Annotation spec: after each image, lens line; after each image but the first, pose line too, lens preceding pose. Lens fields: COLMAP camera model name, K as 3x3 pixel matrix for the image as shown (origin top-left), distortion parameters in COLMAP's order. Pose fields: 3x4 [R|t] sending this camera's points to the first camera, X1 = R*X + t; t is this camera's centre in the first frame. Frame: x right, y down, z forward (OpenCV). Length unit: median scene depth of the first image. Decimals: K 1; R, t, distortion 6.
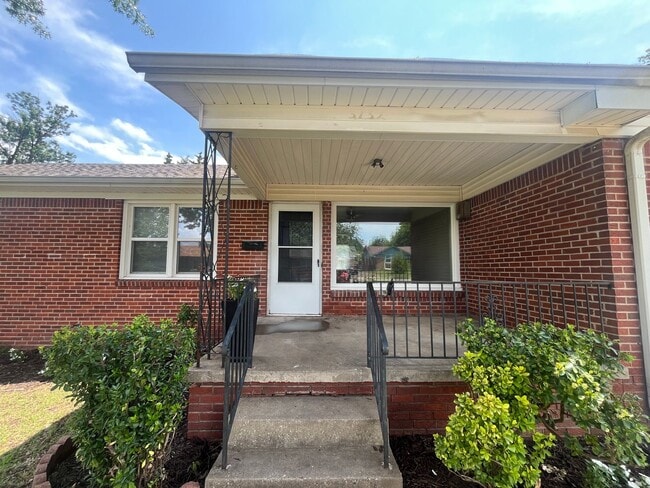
lens RADIAL K [[264.0, 0, 321.2], [0, 264.0, 246.3], [0, 0, 1]] dist [0.001254, 0.000498]
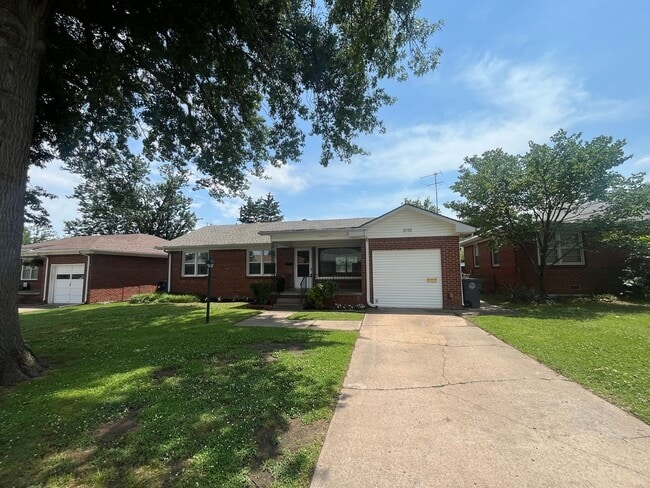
lens RADIAL K [[264.0, 0, 321.2], [0, 264.0, 246.3], [0, 0, 1]] dist [0.001254, 0.000498]
pose [[0.969687, -0.041589, -0.240785, 0.755753], [0.038655, 0.999110, -0.016897, -0.127015], [0.241273, 0.007078, 0.970431, -1.626608]]
